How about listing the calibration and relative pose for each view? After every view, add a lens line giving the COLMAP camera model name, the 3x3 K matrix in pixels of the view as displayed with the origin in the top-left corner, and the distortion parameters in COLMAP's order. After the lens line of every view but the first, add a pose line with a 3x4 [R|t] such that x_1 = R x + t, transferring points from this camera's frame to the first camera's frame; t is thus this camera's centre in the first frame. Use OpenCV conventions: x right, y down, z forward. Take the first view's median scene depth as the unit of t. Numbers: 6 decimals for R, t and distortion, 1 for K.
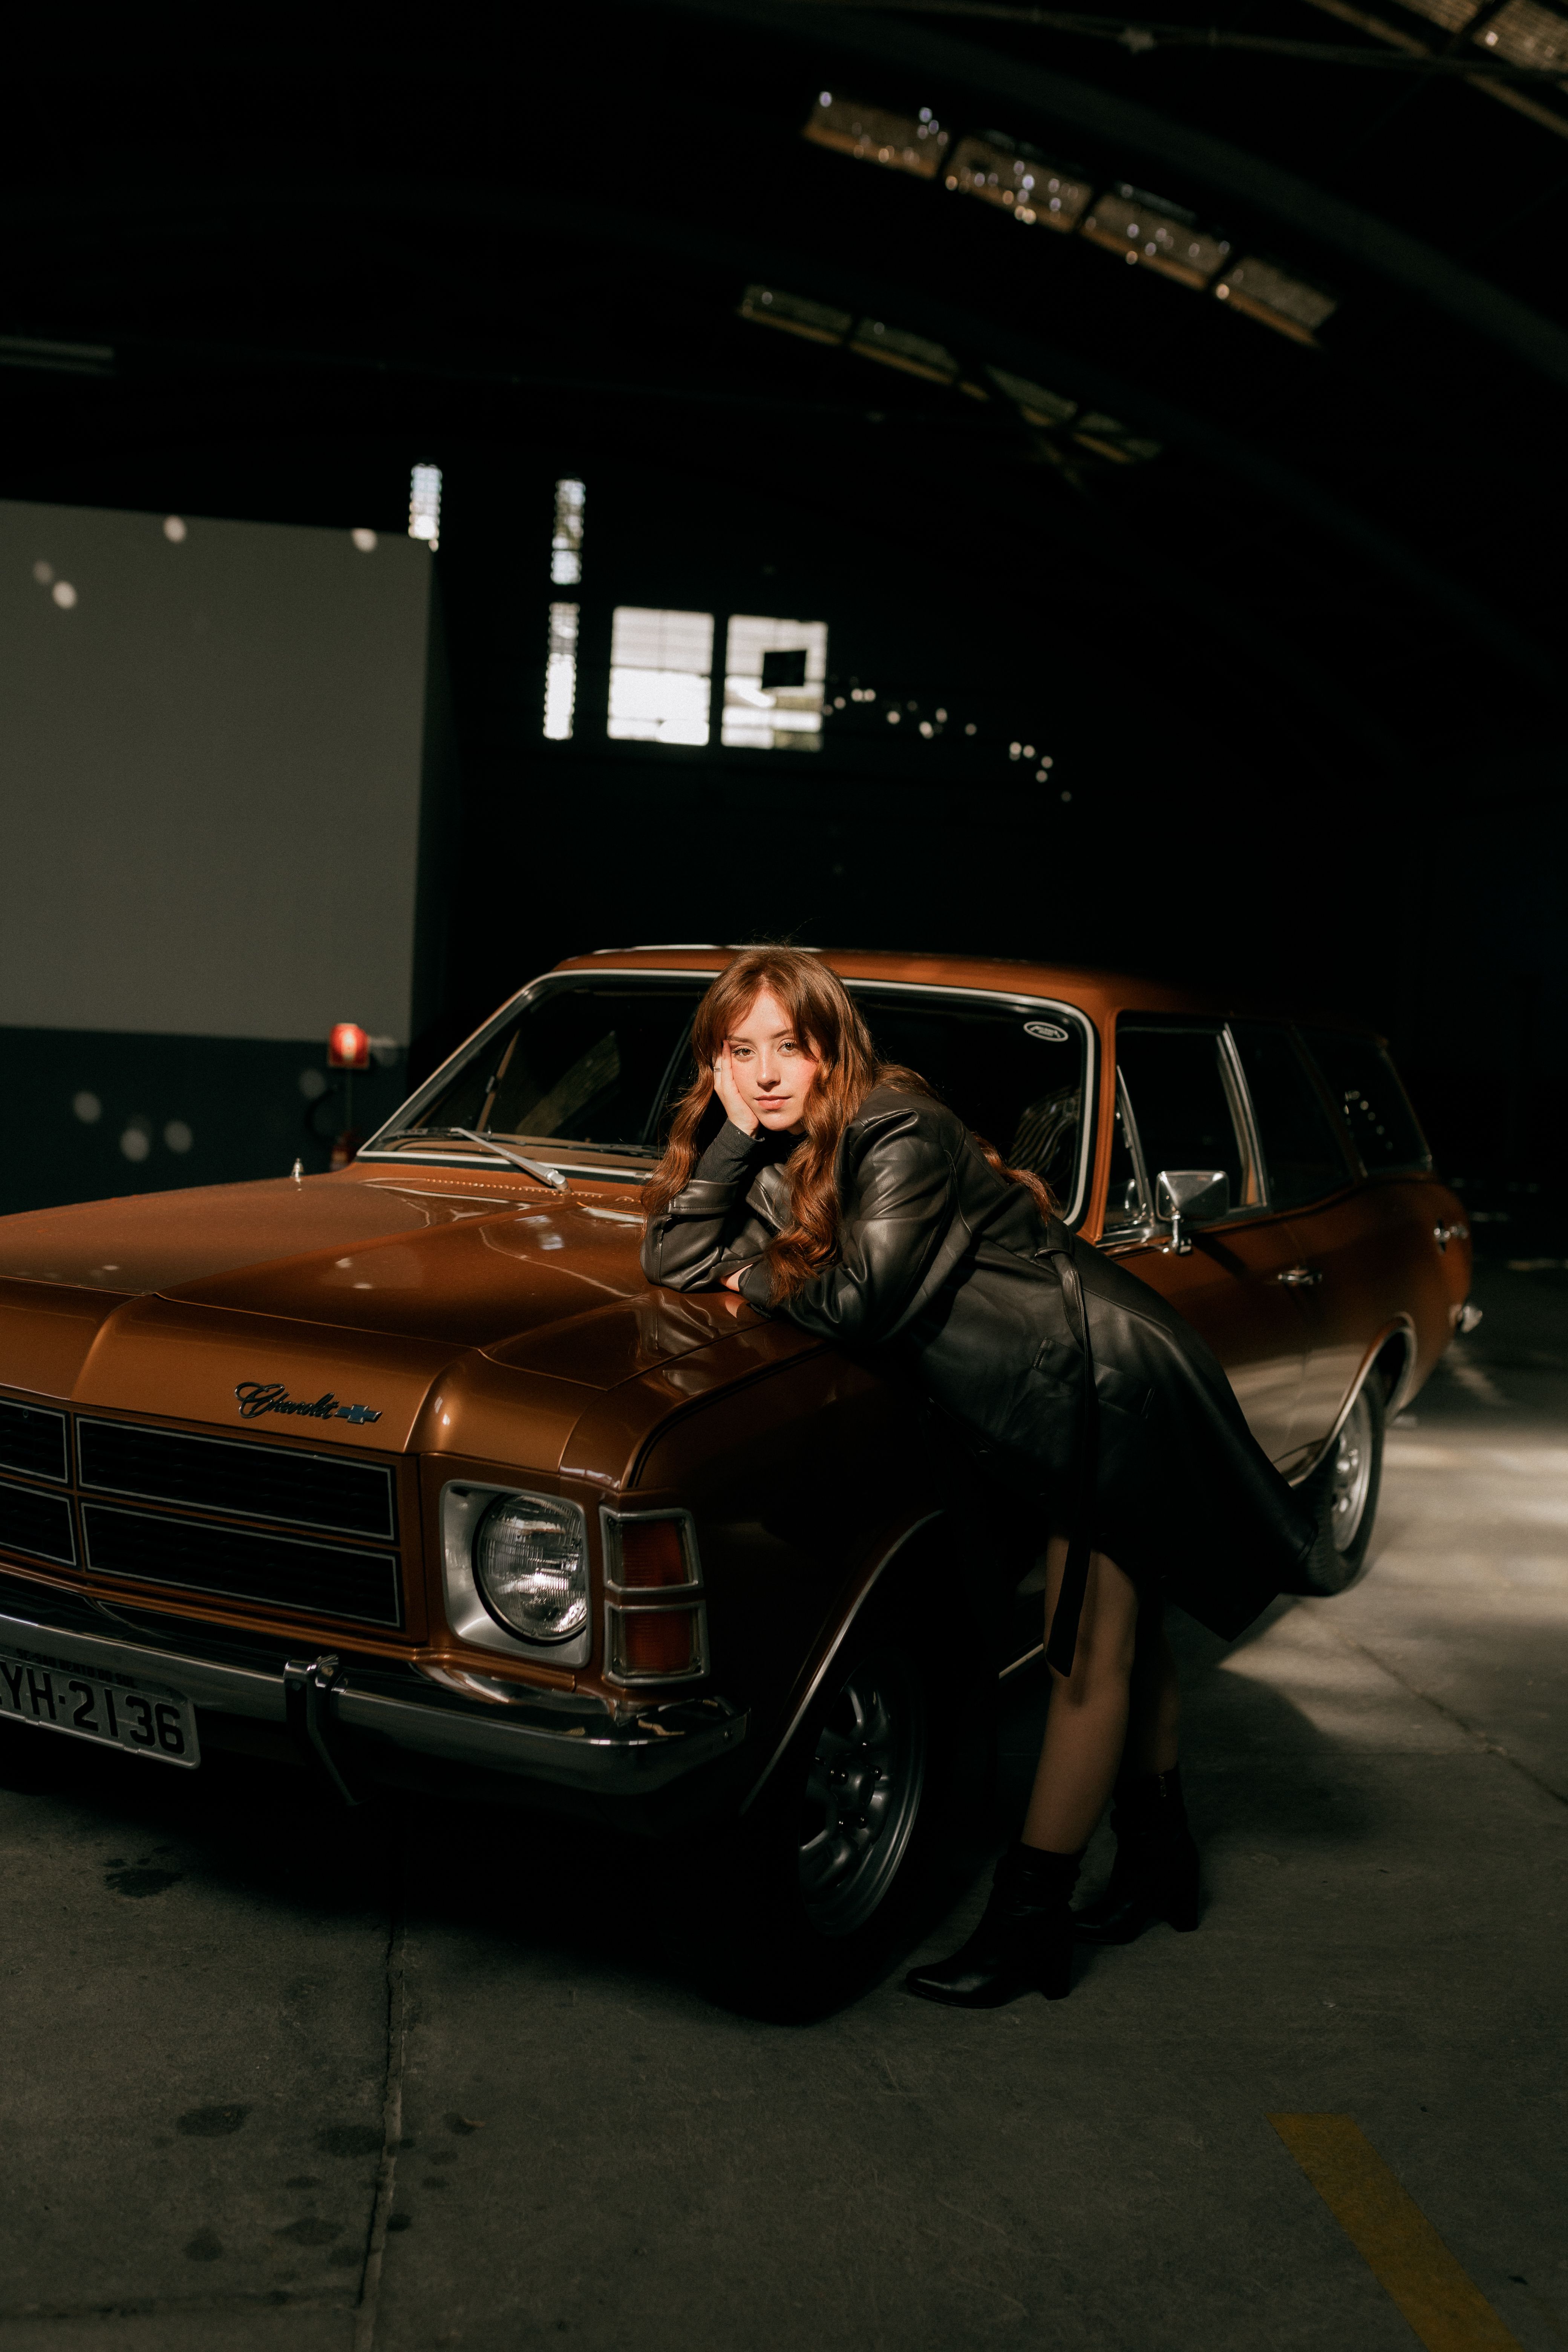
lens RADIAL K [[2117.7, 0, 784.0], [0, 2117.7, 1176.0], [0, 0, 1]] dist [0.009371, -0.002293]
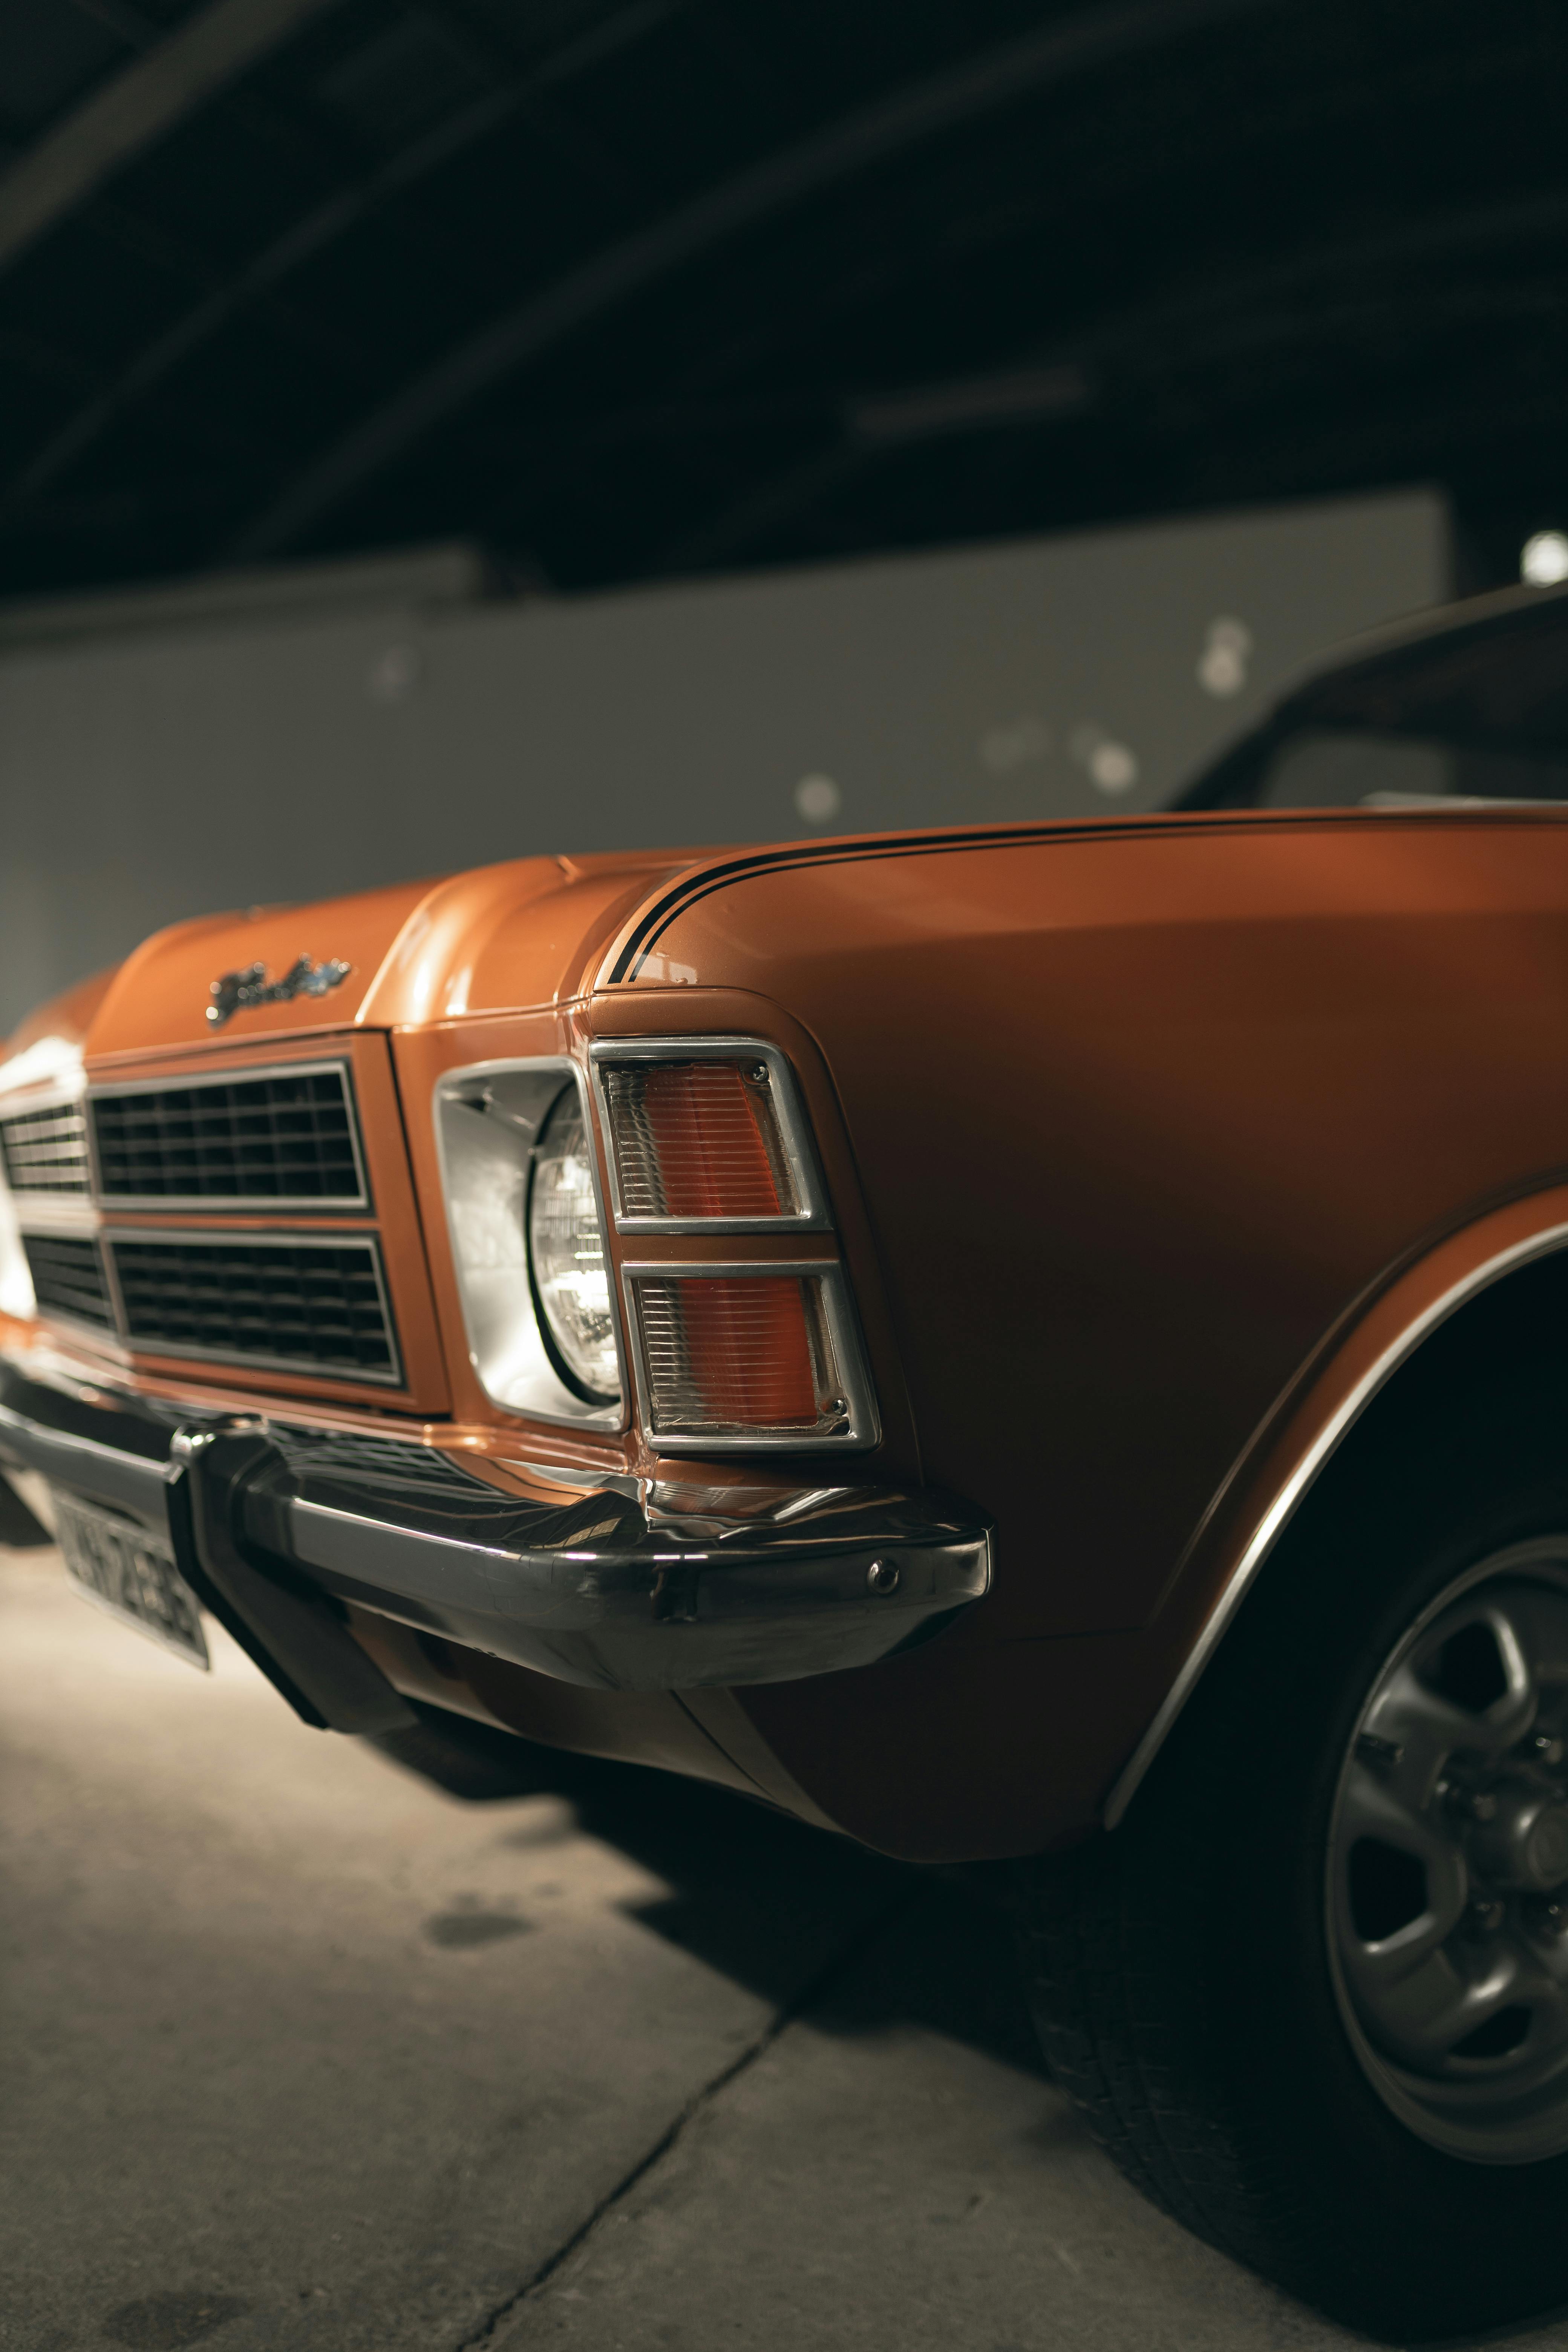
lens RADIAL K [[2190.4, 0, 784.0], [0, 2190.4, 1176.0], [0, 0, 1]] dist [0.011501, 0.010253]
pose [[0.861630, -0.075757, -0.501851, 0.110352], [0.035200, 0.995336, -0.089815, 0.139219], [0.506314, 0.059722, 0.860279, 0.381543]]
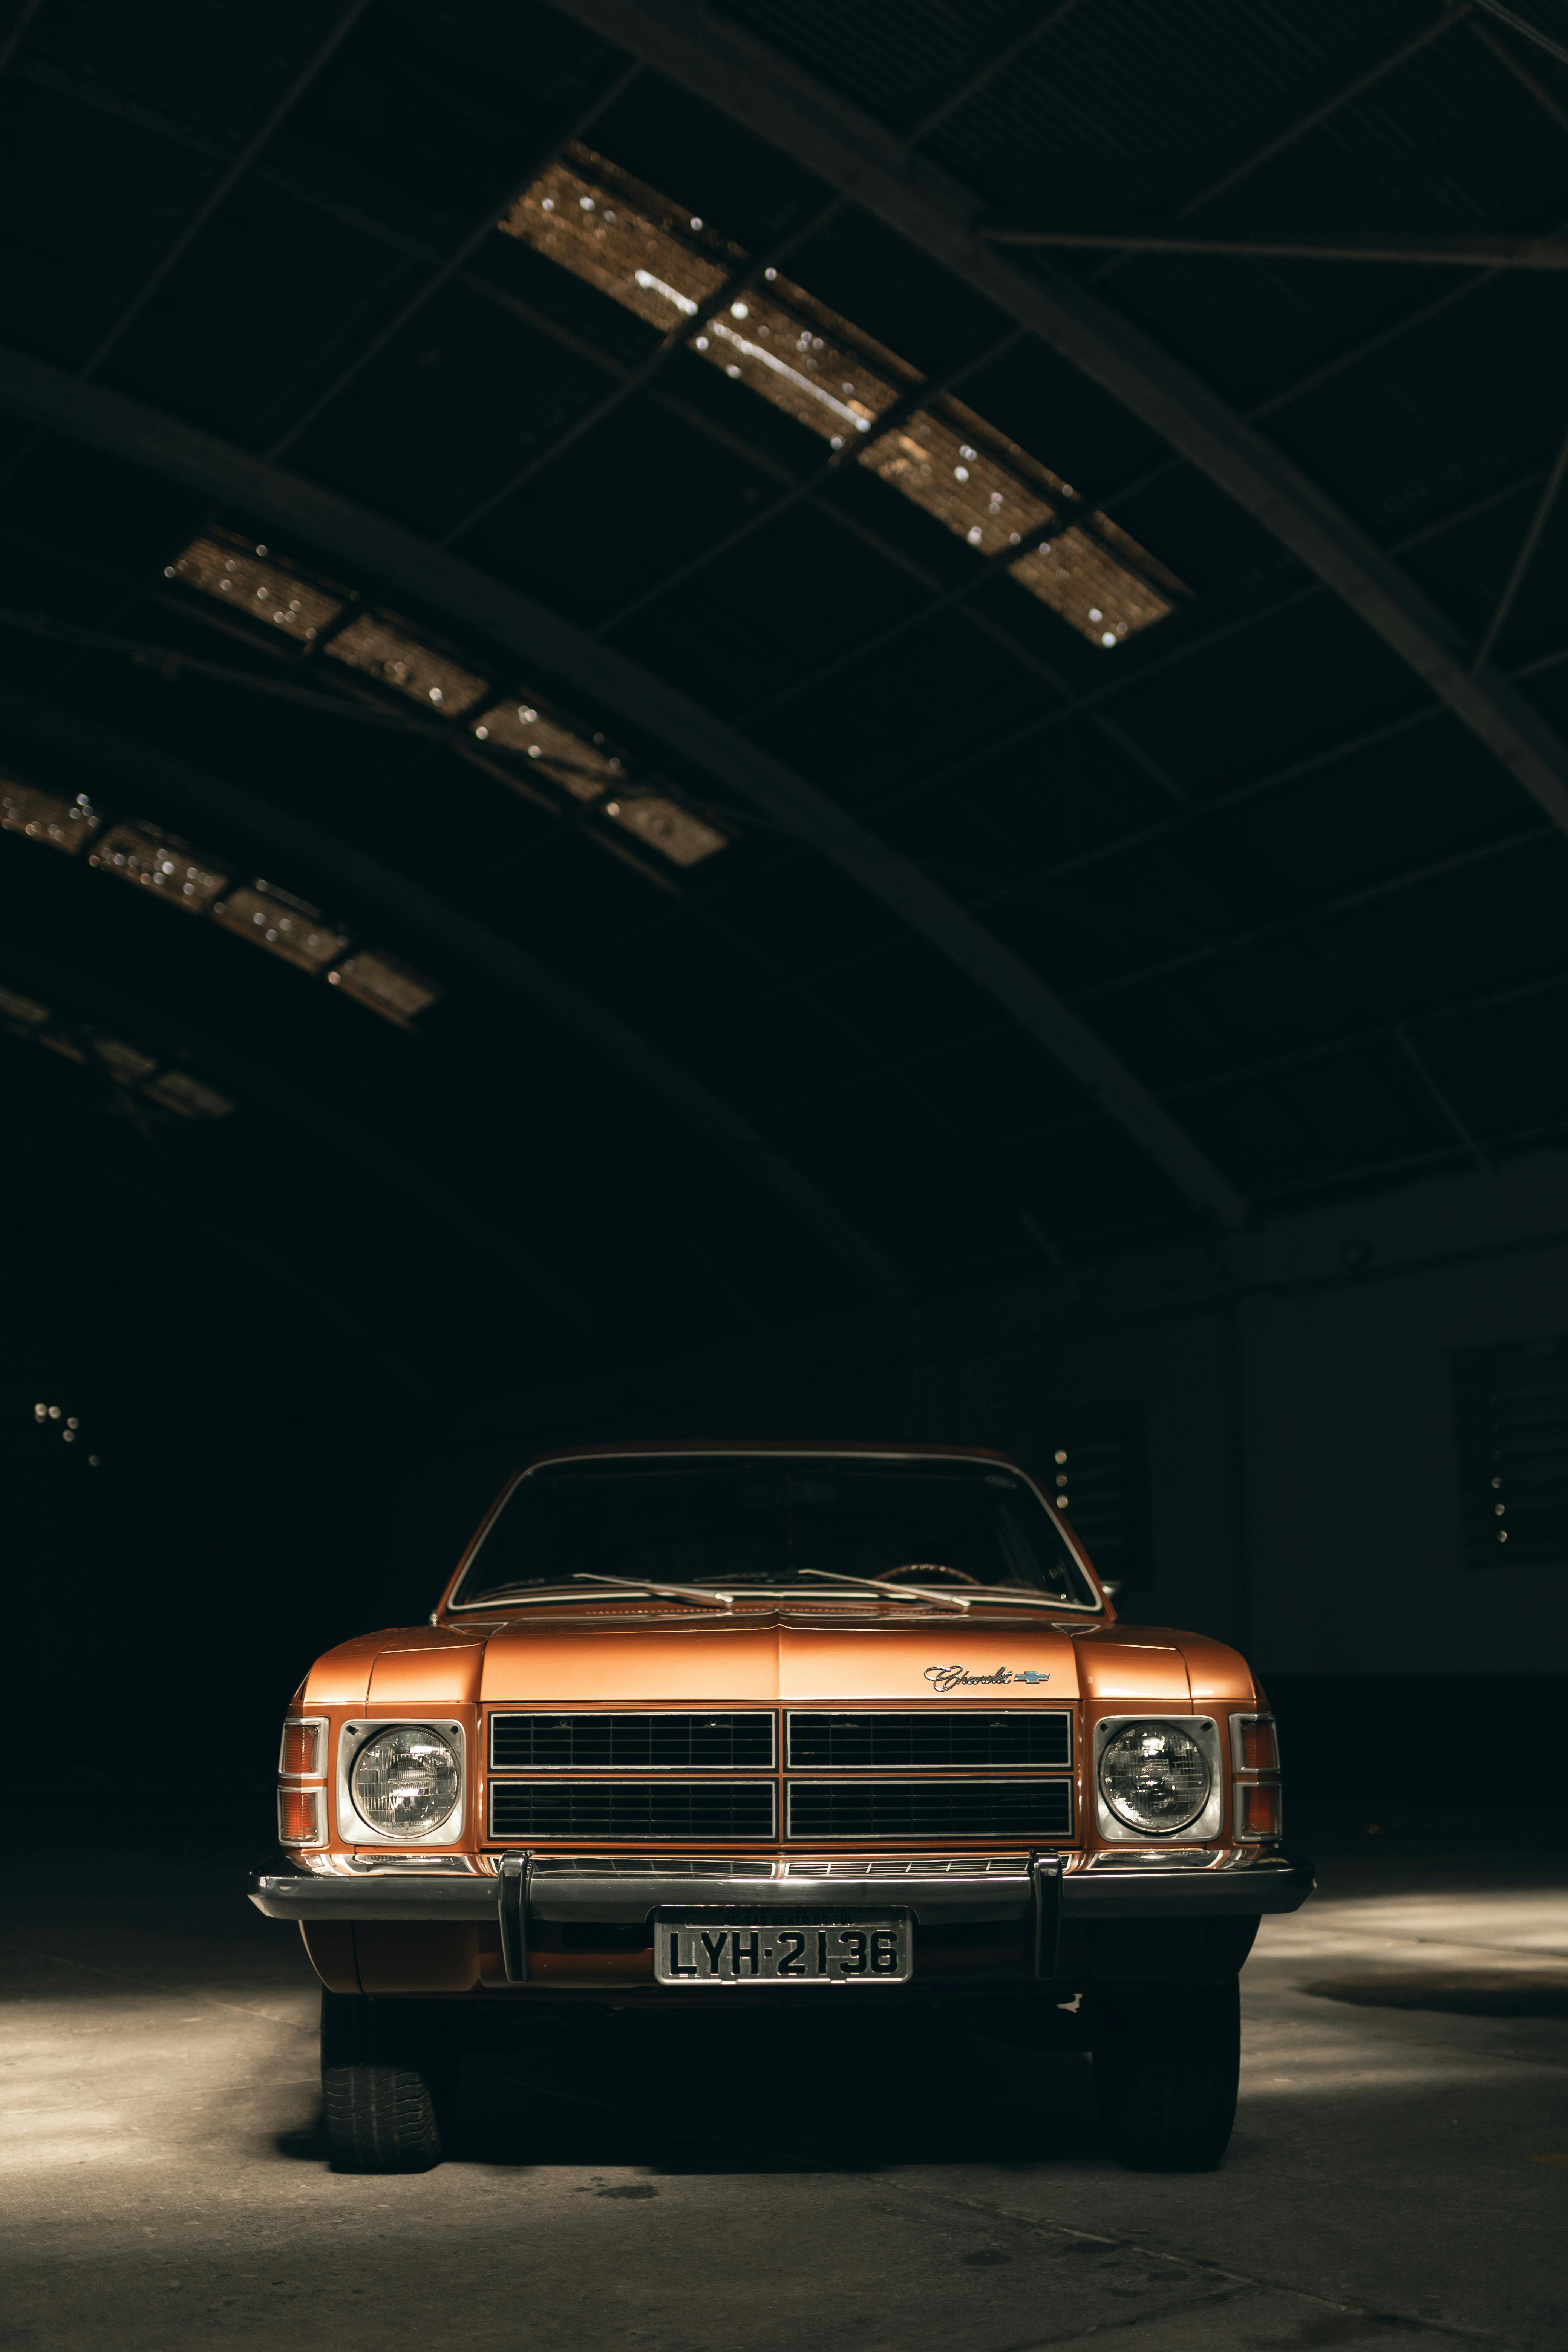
lens RADIAL K [[2117.7, 0, 784.0], [0, 2117.7, 1176.0], [0, 0, 1]] dist [0.009371, -0.002293]
pose [[0.886982, 0.051485, 0.458925, -0.655049], [0.088630, 0.956314, -0.278583, 0.111014], [-0.453220, 0.287773, 0.843670, -0.136268]]
